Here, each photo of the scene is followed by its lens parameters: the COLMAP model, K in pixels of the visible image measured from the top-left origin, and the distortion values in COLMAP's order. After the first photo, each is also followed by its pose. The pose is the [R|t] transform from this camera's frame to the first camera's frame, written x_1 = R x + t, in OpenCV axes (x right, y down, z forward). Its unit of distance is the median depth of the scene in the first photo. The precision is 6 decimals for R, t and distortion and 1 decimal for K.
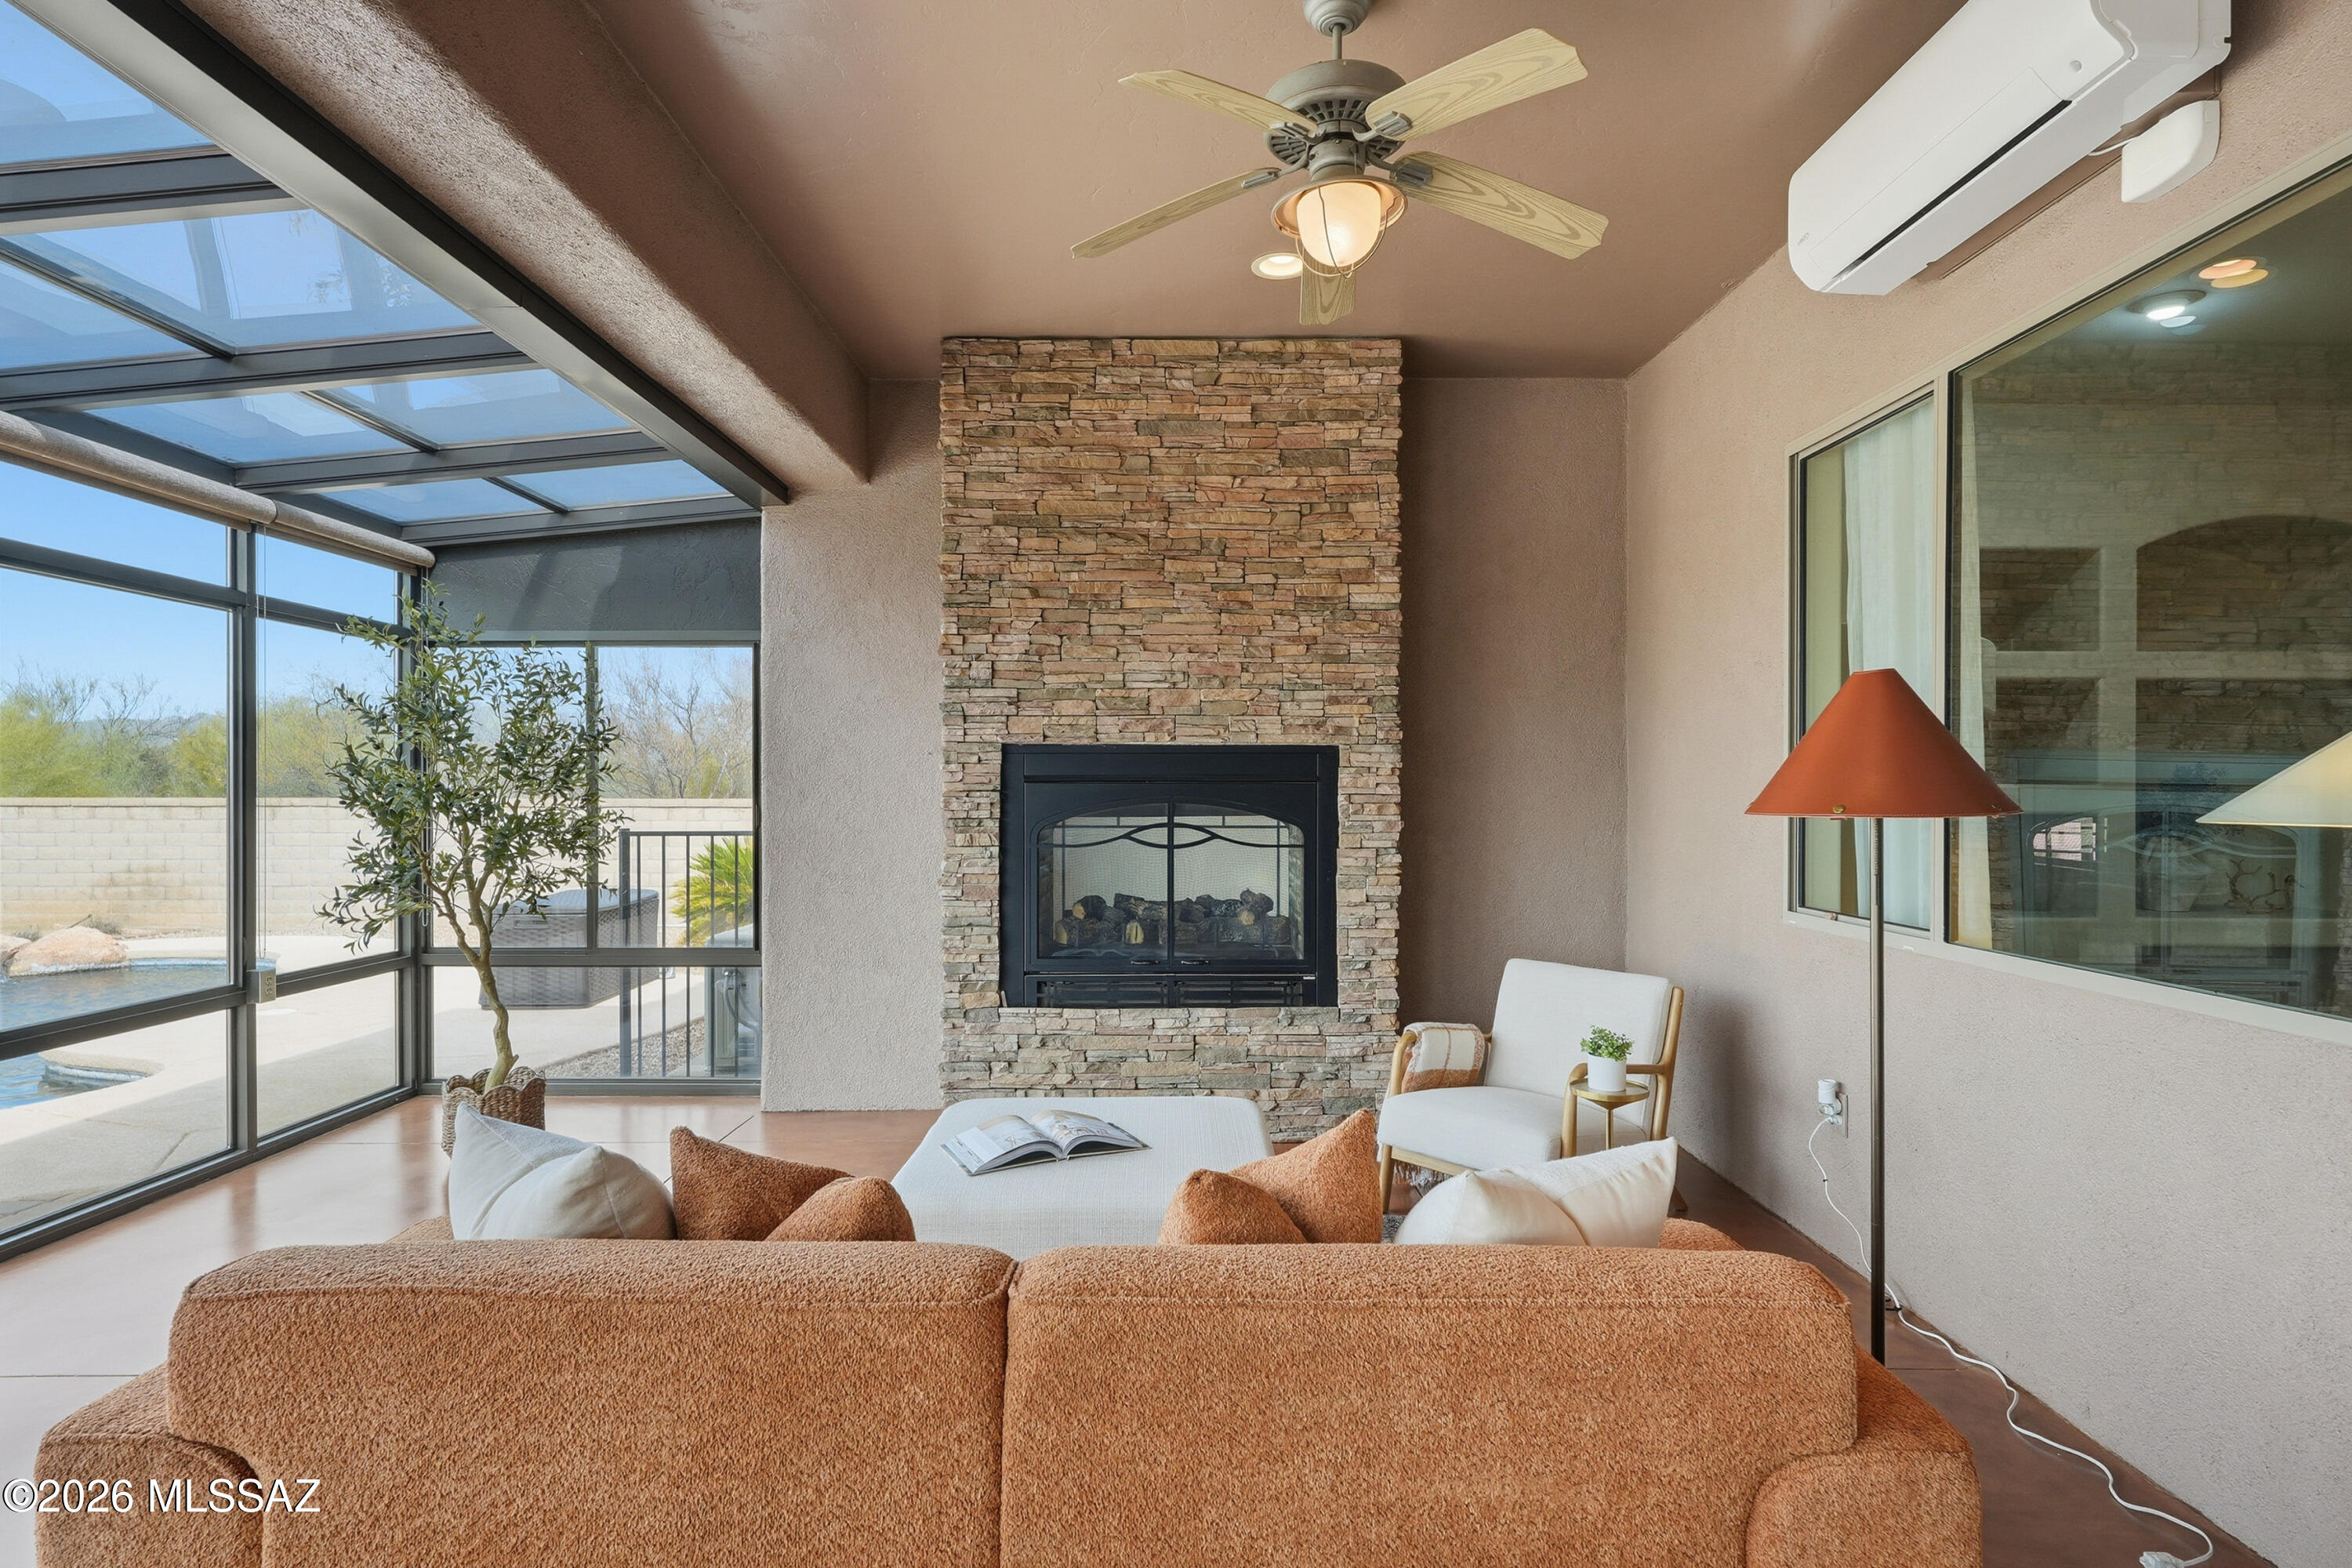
lens RADIAL K [[1194.2, 0, 1177.2], [0, 1194.2, 790.5], [0, 0, 1]] dist [-0.005576, -0.001268]
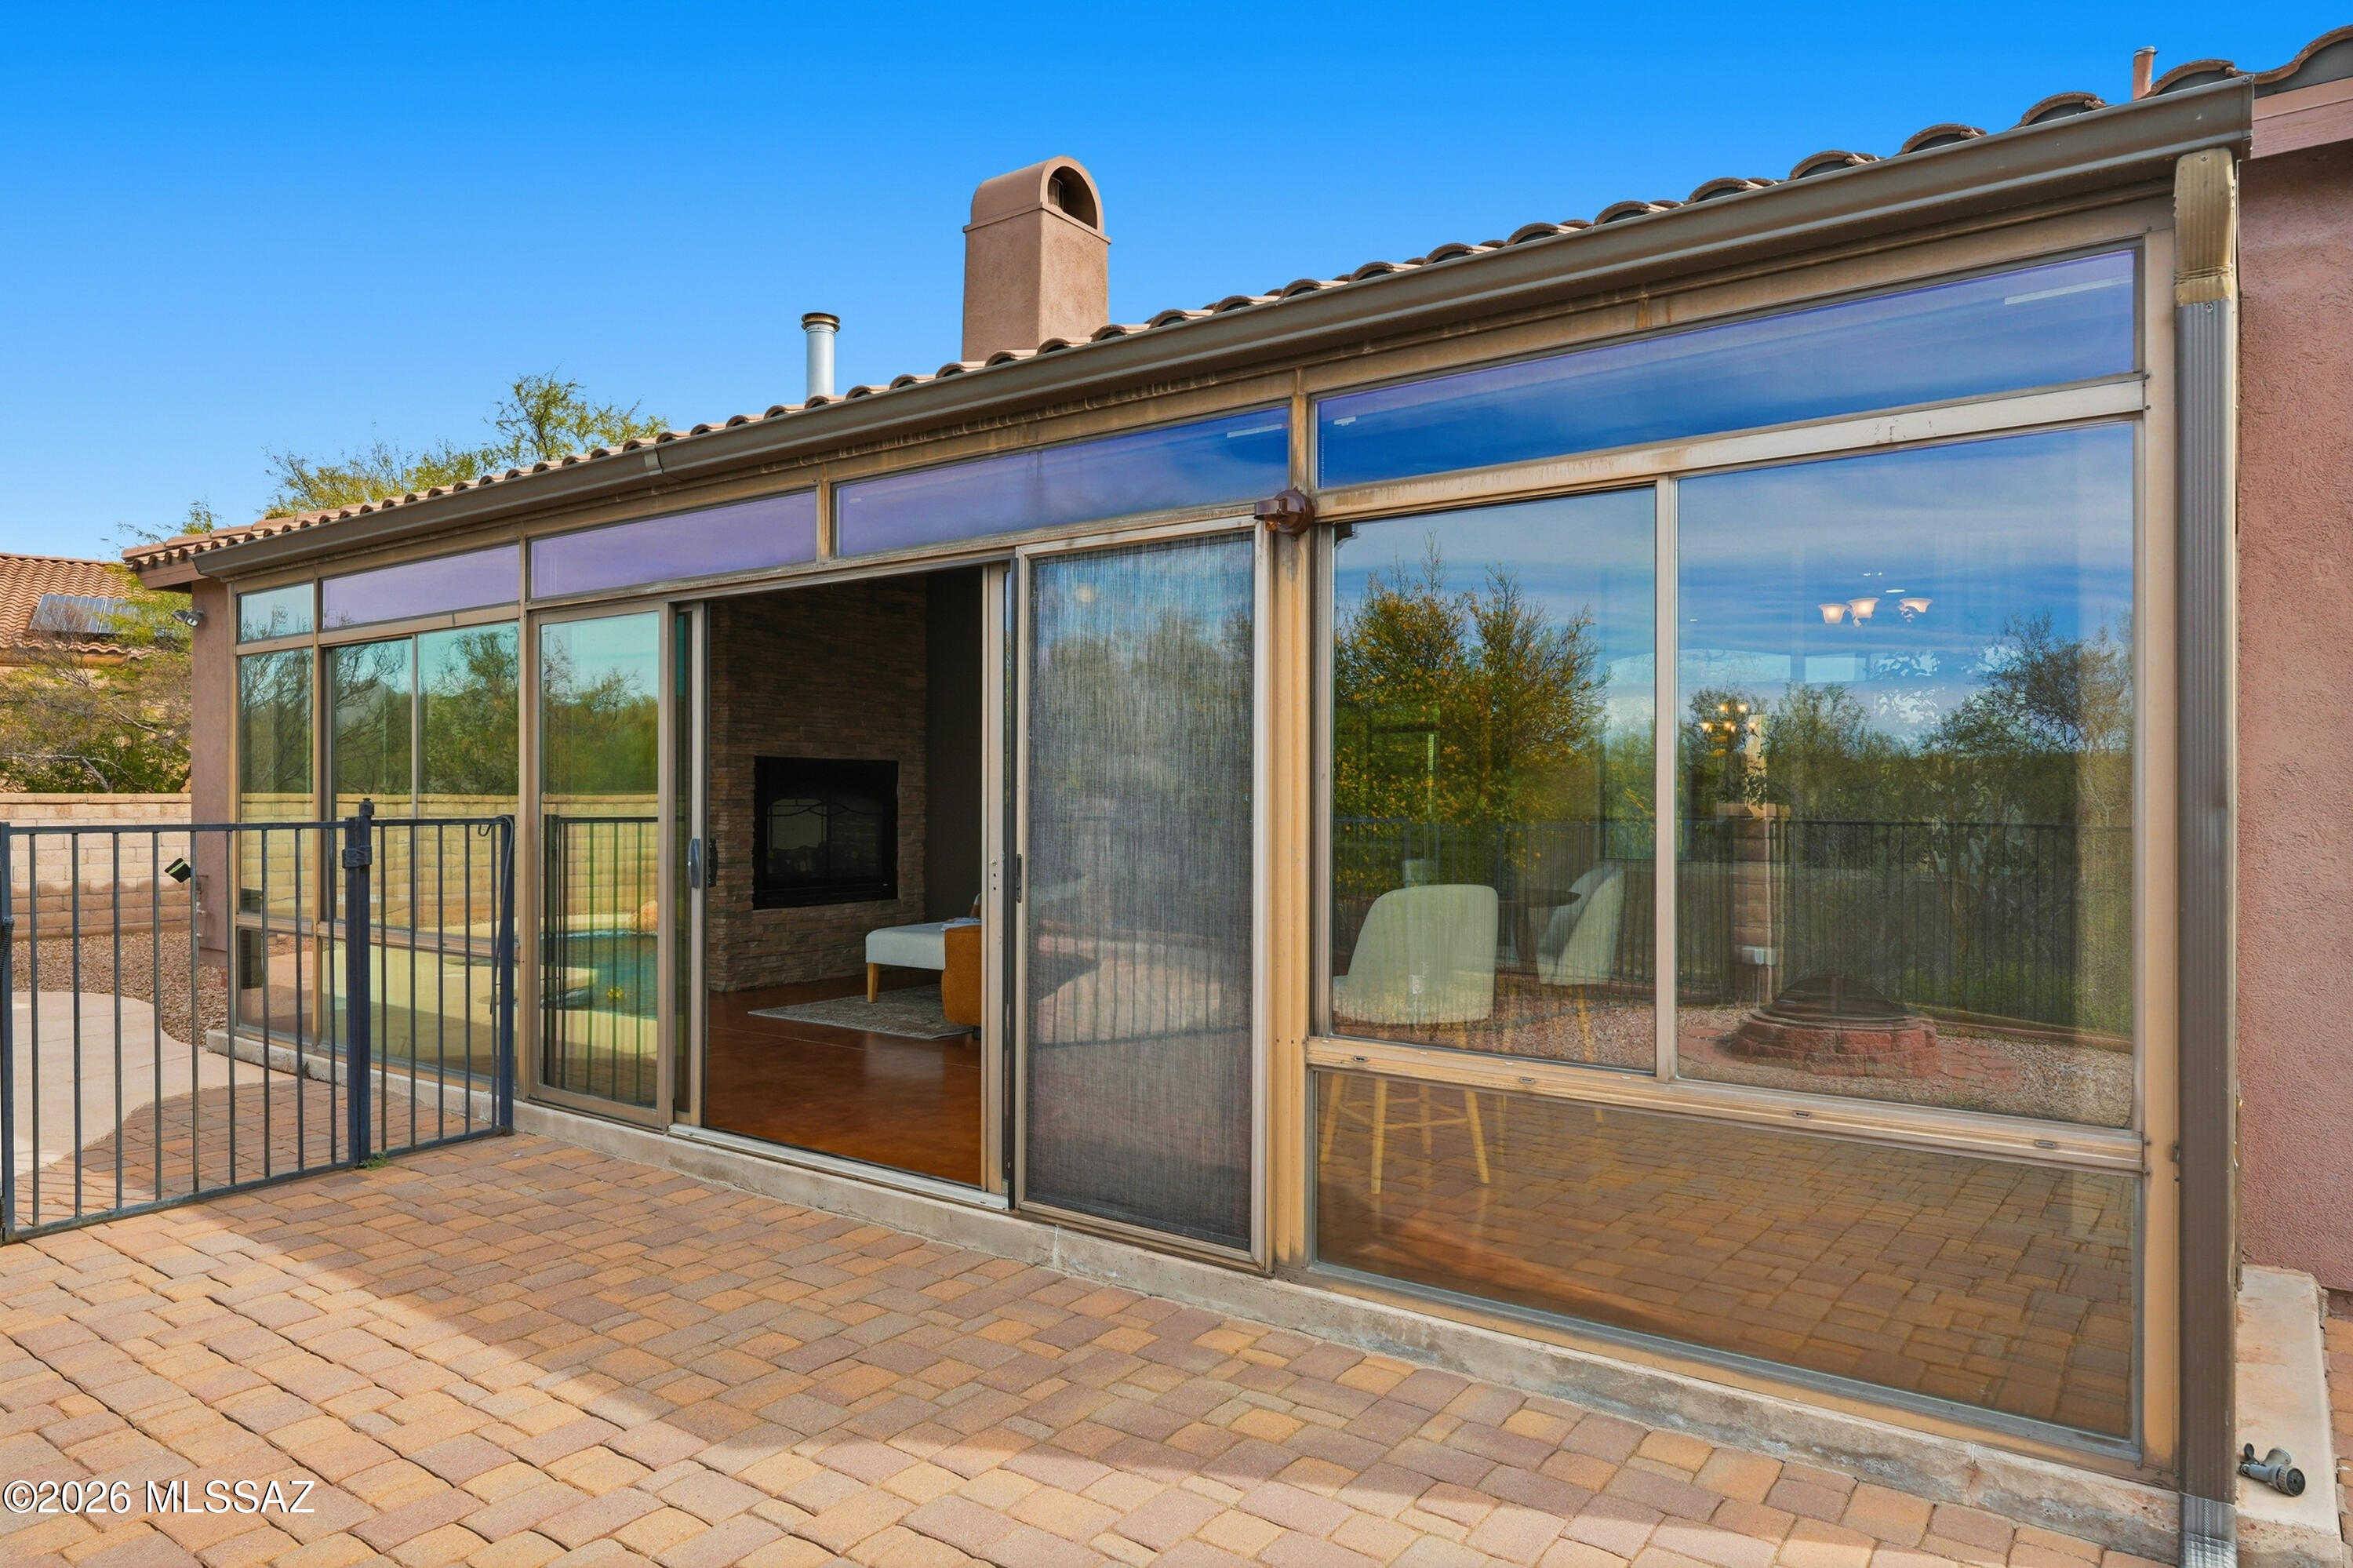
lens RADIAL K [[1455.2, 0, 1163.3], [0, 1455.2, 793.9], [0, 0, 1]] dist [0.001671, 0.000215]
pose [[0.603891, 0.002271, 0.797064, -1.459987], [-0.006267, 0.999979, 0.001899, 0.007478], [-0.797043, -0.006143, 0.603892, -0.731141]]
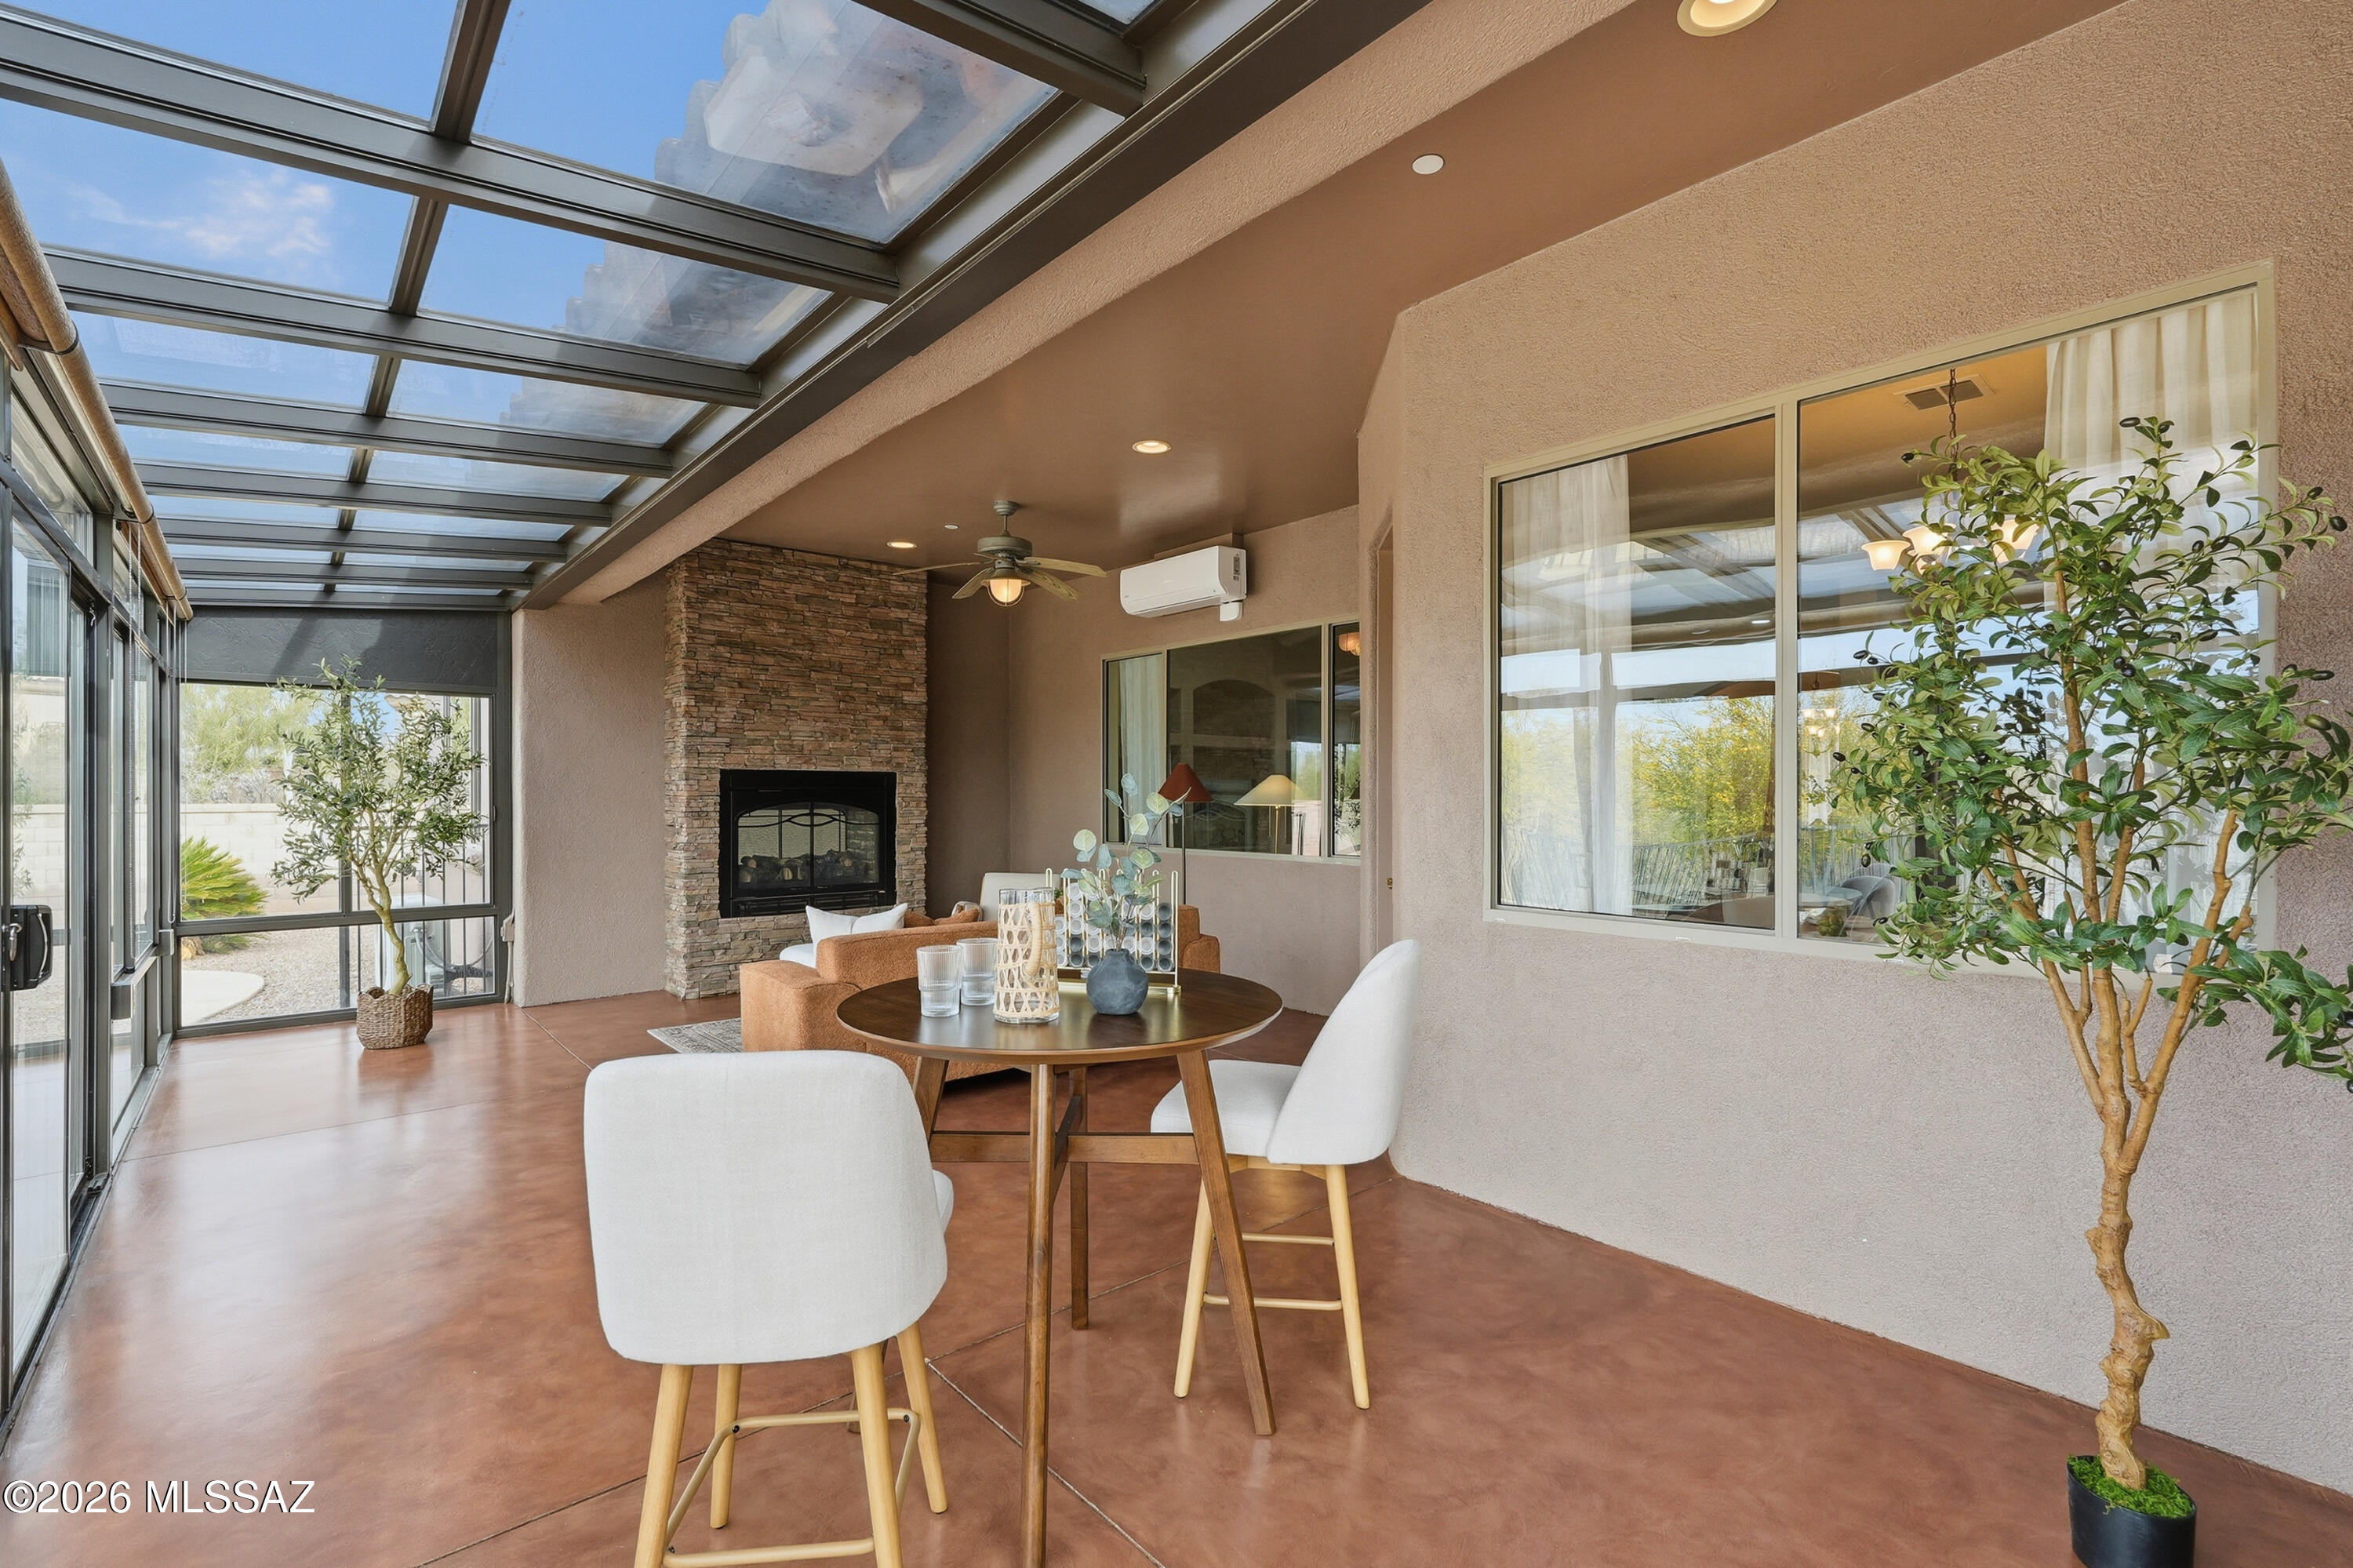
lens RADIAL K [[1041.0, 0, 1167.7], [0, 1041.0, 793.6], [0, 0, 1]] dist [-0.000602, 0.000131]
pose [[0.761212, -0.001460, 0.648501, -0.641240], [0.000525, 0.999999, 0.001636, -0.005269], [-0.648502, -0.000905, 0.761212, -0.599109]]
